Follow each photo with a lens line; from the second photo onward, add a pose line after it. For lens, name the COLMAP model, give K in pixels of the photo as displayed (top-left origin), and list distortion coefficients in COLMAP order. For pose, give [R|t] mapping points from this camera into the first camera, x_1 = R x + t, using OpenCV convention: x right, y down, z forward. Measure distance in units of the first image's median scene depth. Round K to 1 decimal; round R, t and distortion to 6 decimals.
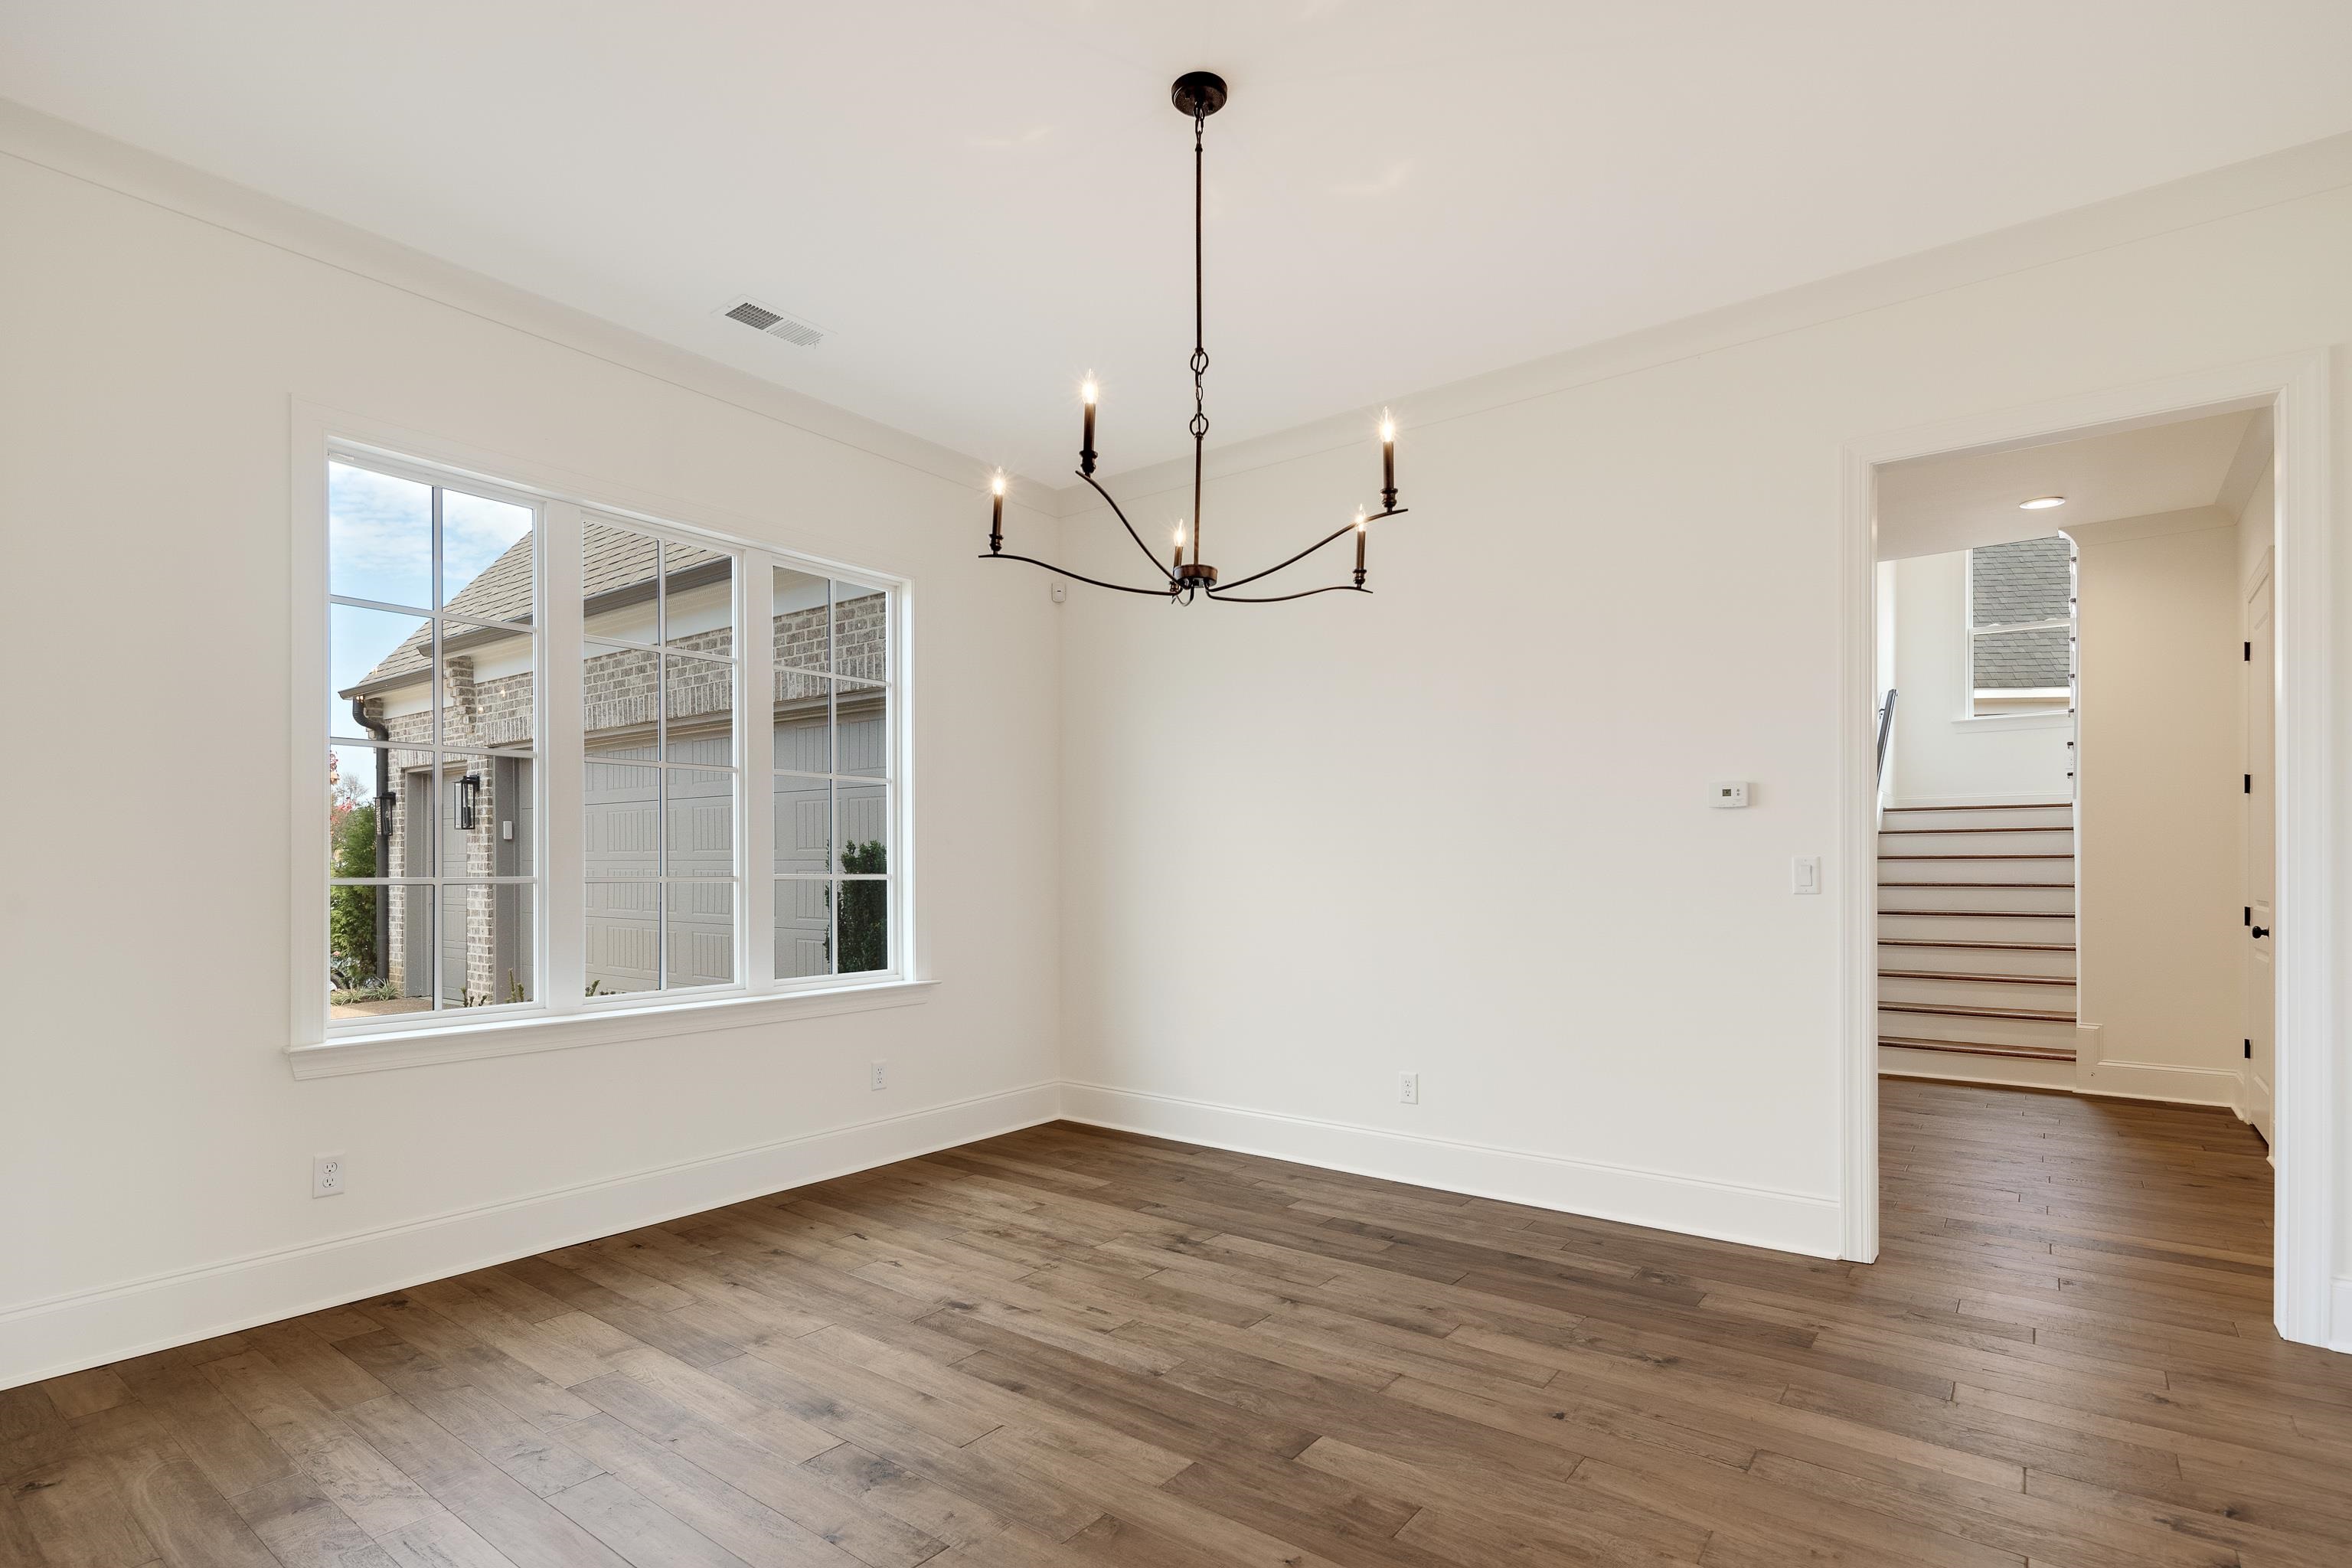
lens RADIAL K [[1142.5, 0, 1141.2], [0, 1142.5, 848.4], [0, 0, 1]] dist [0.002982, -0.003585]
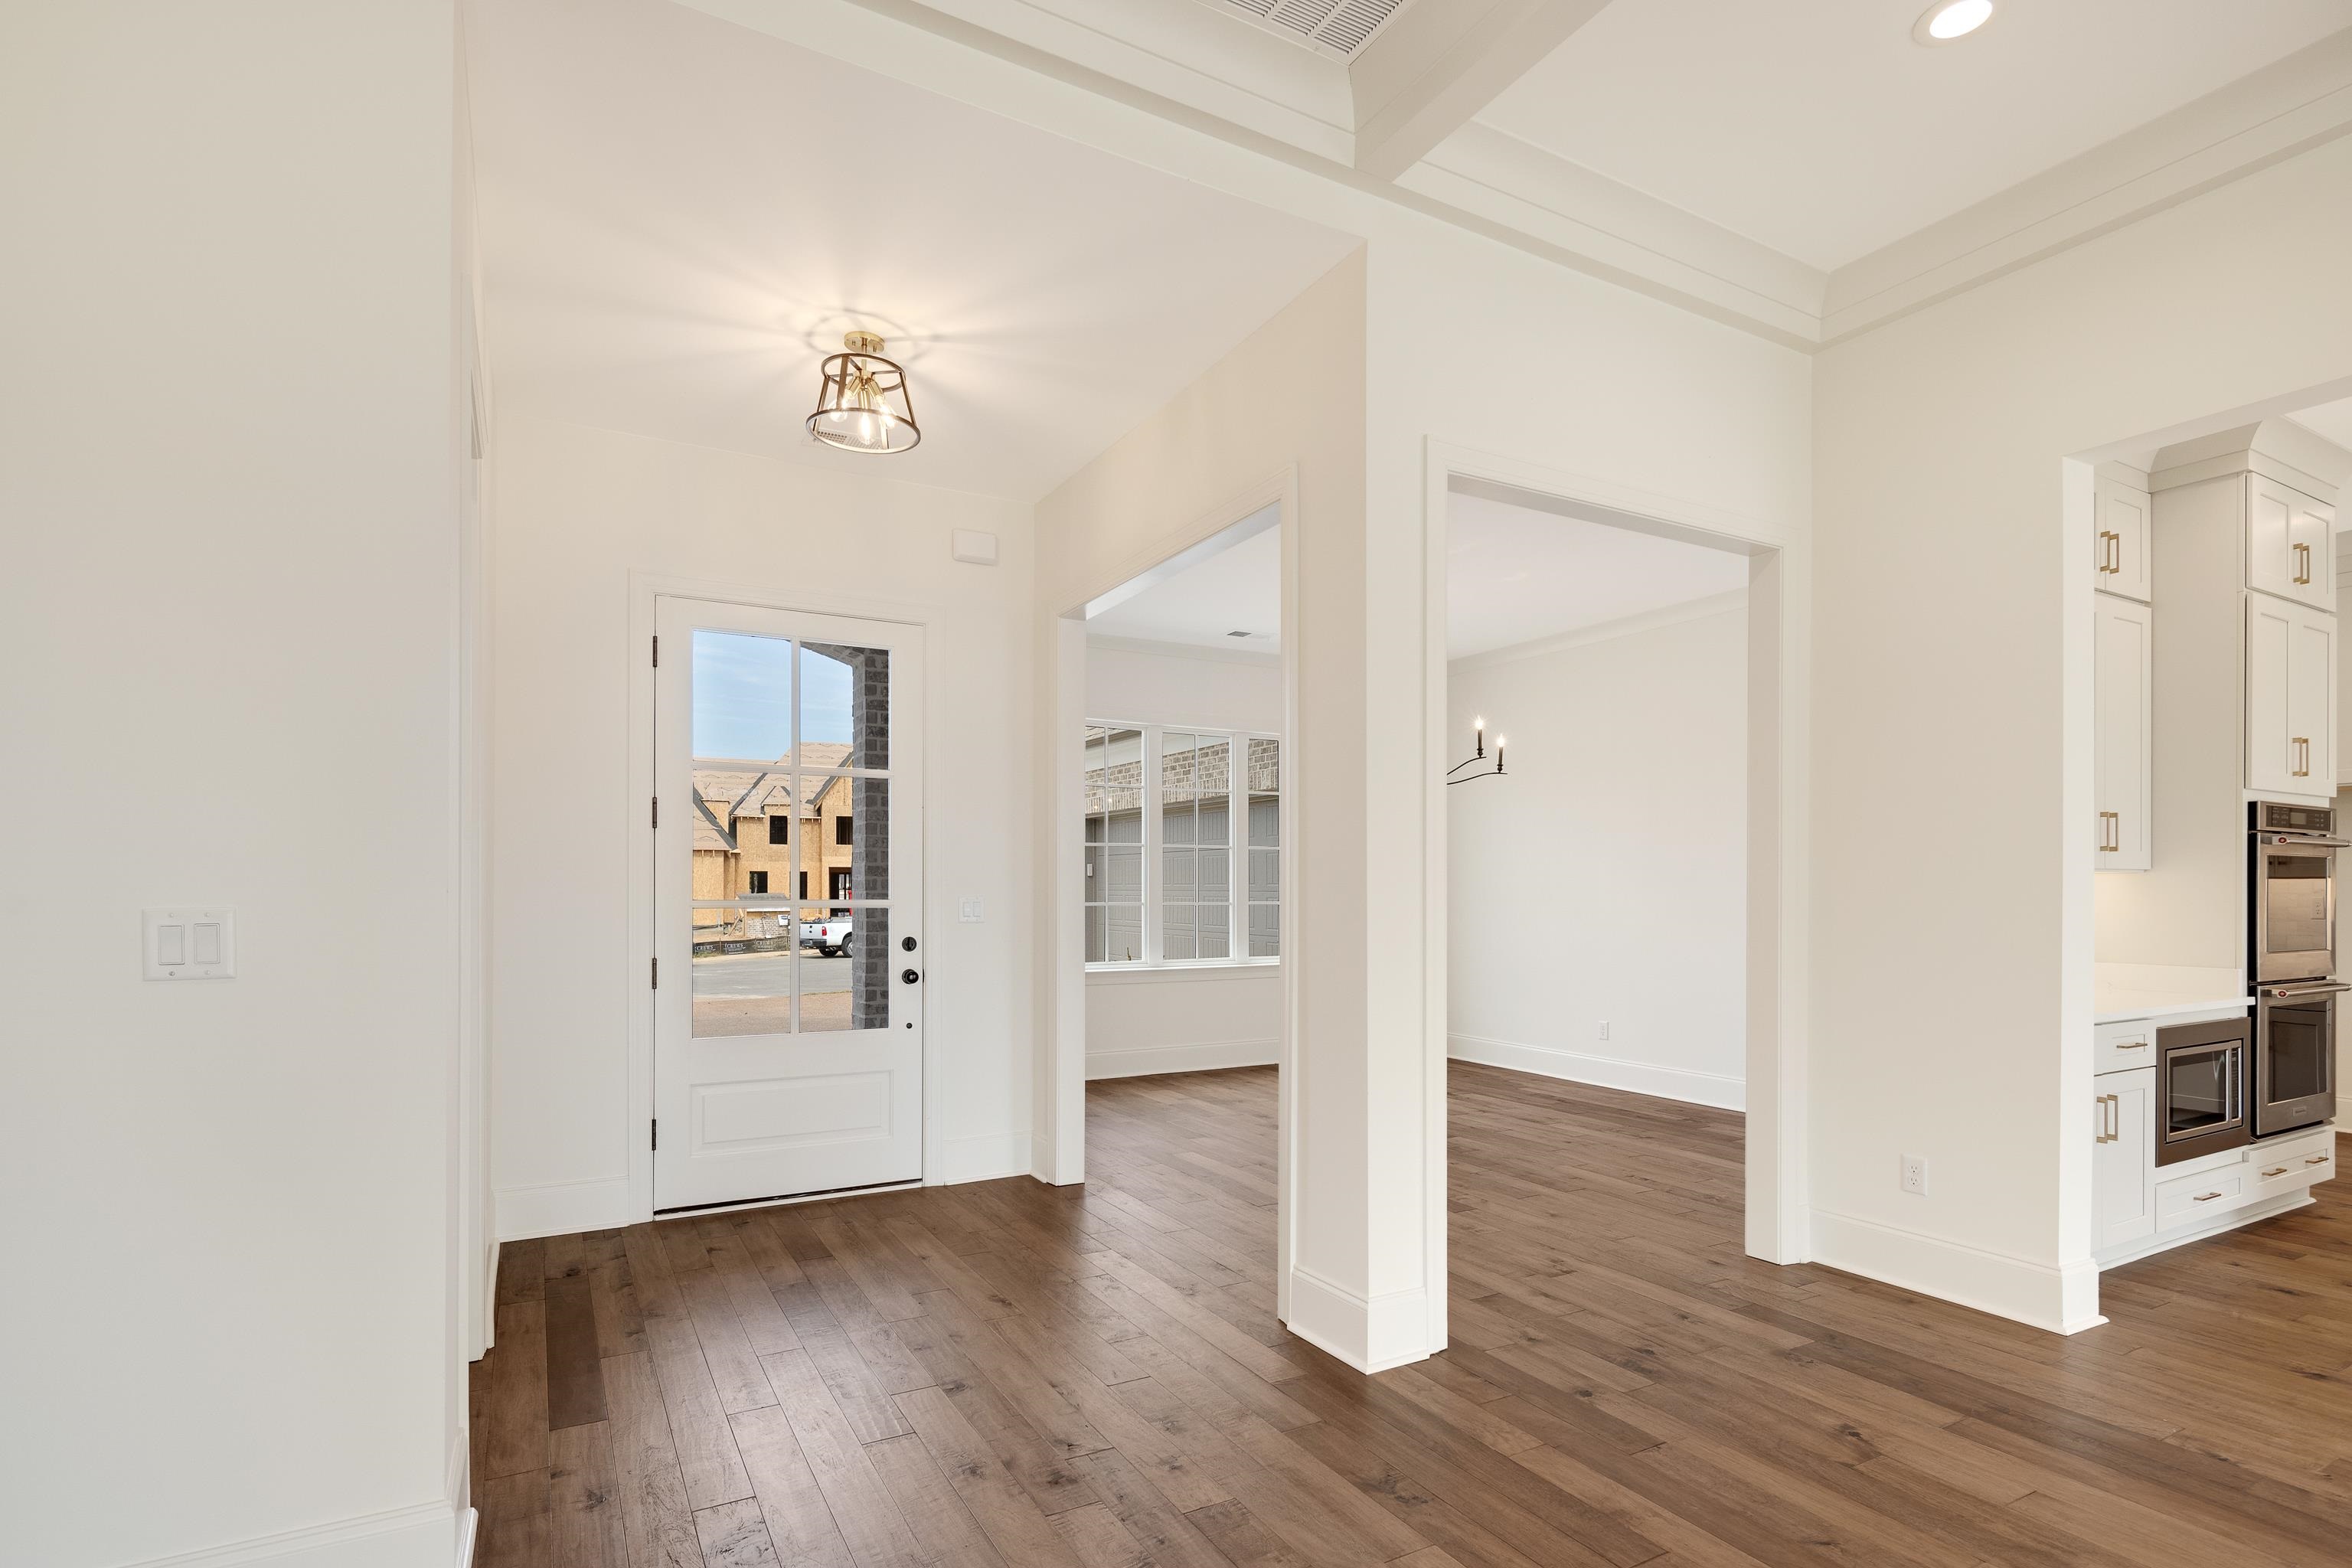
lens RADIAL K [[1142.5, 0, 1175.4], [0, 1142.5, 888.3], [0, 0, 1]] dist [0.002982, -0.003585]
pose [[0.925125, 0.005699, -0.379621, 0.360545], [-0.000861, 0.999916, 0.012913, -0.029471], [0.379662, -0.011620, 0.925052, -1.011820]]
